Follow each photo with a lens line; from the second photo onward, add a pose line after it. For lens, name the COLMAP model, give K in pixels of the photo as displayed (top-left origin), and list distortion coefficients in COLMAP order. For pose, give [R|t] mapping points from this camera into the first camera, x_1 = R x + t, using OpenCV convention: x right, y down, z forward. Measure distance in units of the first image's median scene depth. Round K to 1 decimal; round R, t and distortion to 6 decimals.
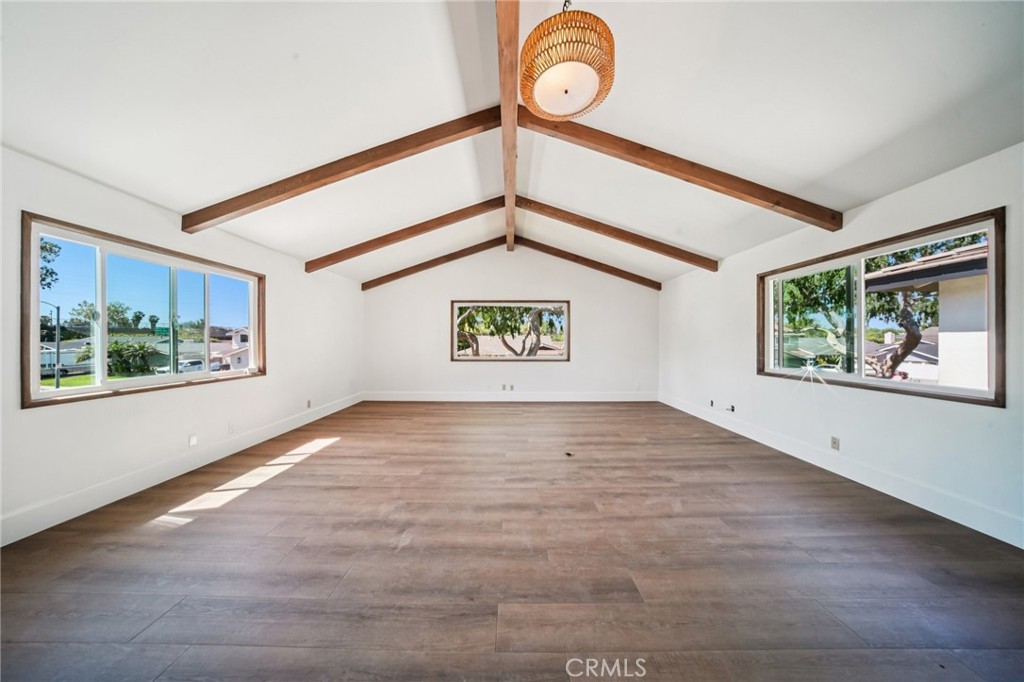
lens RADIAL K [[295.1, 0, 511.6], [0, 295.1, 342.3], [0, 0, 1]] dist [-0.022831, 0.000631]
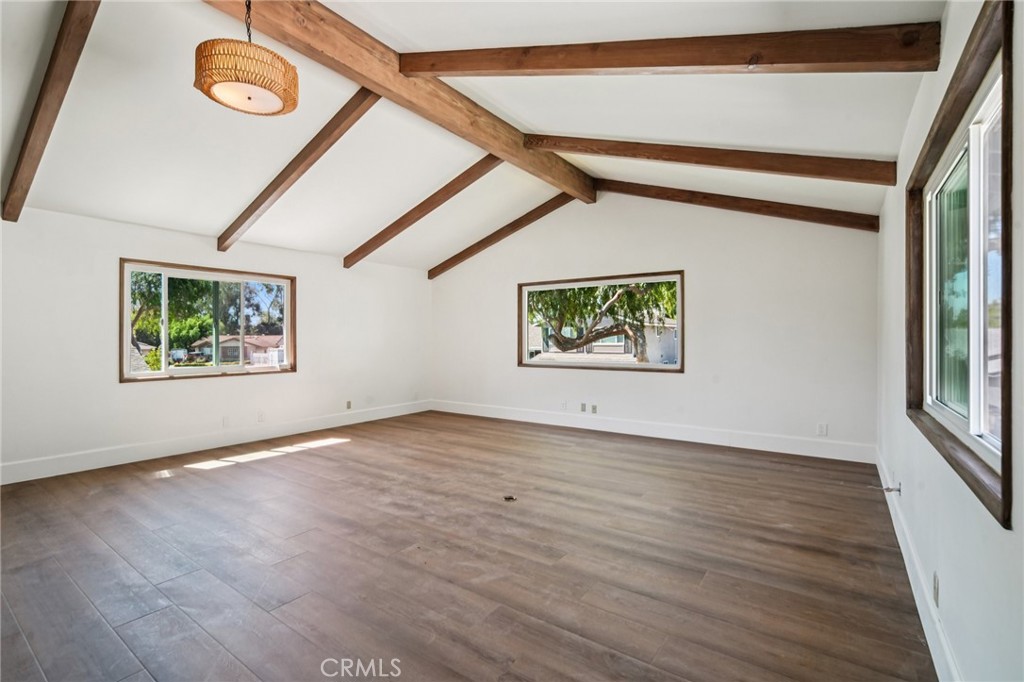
lens RADIAL K [[463.7, 0, 510.0], [0, 463.7, 340.9], [0, 0, 1]] dist [-0.013022, 0.002889]
pose [[0.813118, 0.000396, -0.582099, 1.044821], [0.000647, 0.999999, 0.001584, -0.002531], [0.582099, -0.001665, 0.813116, 0.115174]]
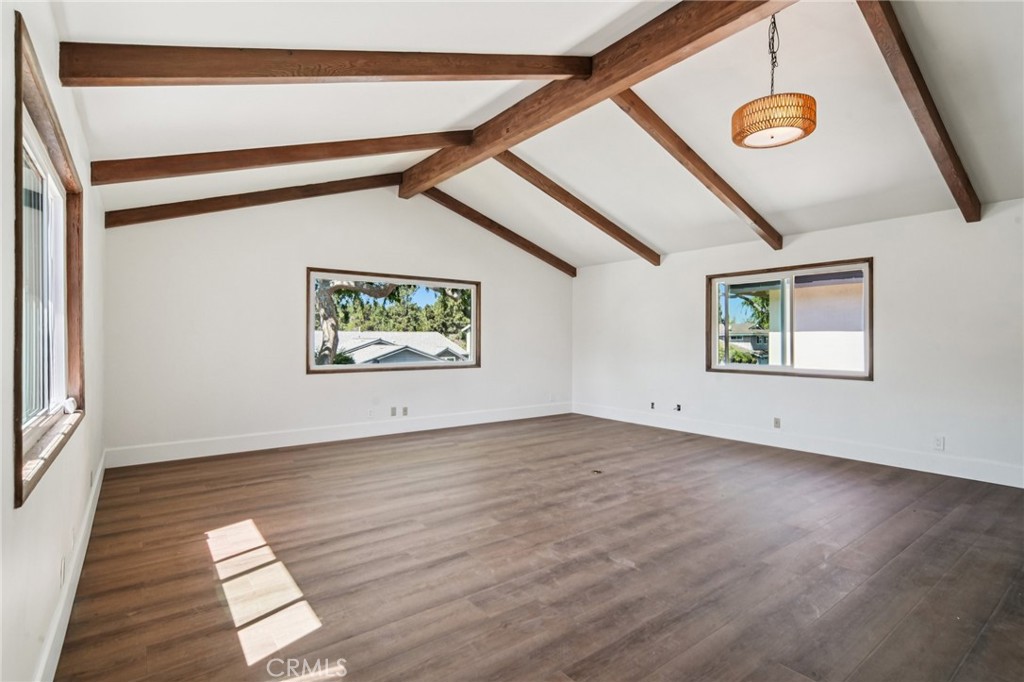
lens RADIAL K [[497.4, 0, 517.5], [0, 497.4, 340.2], [0, 0, 1]] dist [-0.016868, 0.001323]
pose [[0.789384, -0.000228, 0.613900, -1.075950], [0.000352, 1.000000, -0.000081, -0.000909], [-0.613900, 0.000280, 0.789384, 0.005250]]
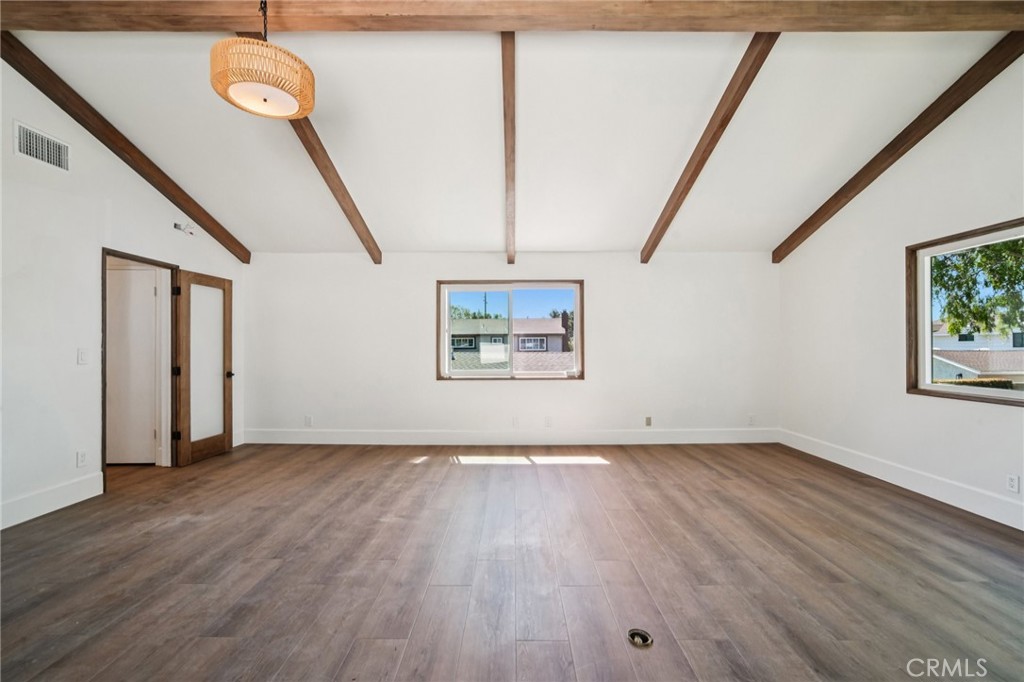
lens RADIAL K [[444.4, 0, 513.0], [0, 444.4, 344.2], [0, 0, 1]] dist [-0.022703, 0.005963]
pose [[0.001950, -0.007163, -0.999972, 0.949942], [-0.001340, 0.999973, -0.007165, 0.001456], [0.999997, 0.001354, 0.001941, 1.025988]]
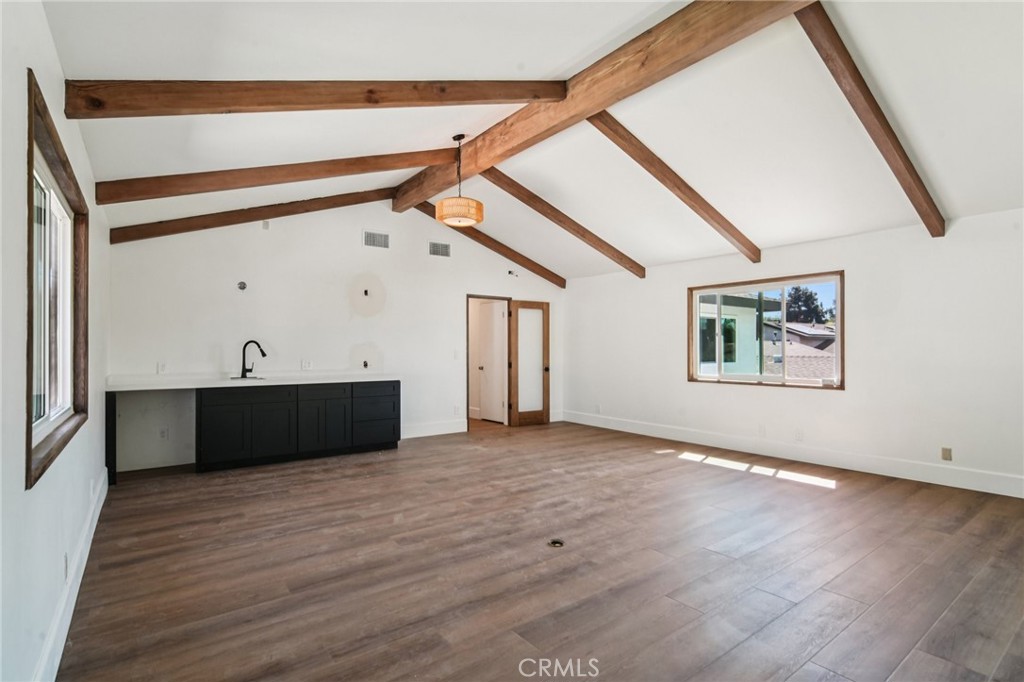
lens RADIAL K [[497.4, 0, 509.7], [0, 497.4, 349.1], [0, 0, 1]] dist [-0.016868, 0.001323]
pose [[-0.799969, -0.001348, -0.600039, 1.058643], [-0.002585, 0.999996, 0.001200, -0.006595], [0.600035, 0.002511, -0.799970, 2.131016]]
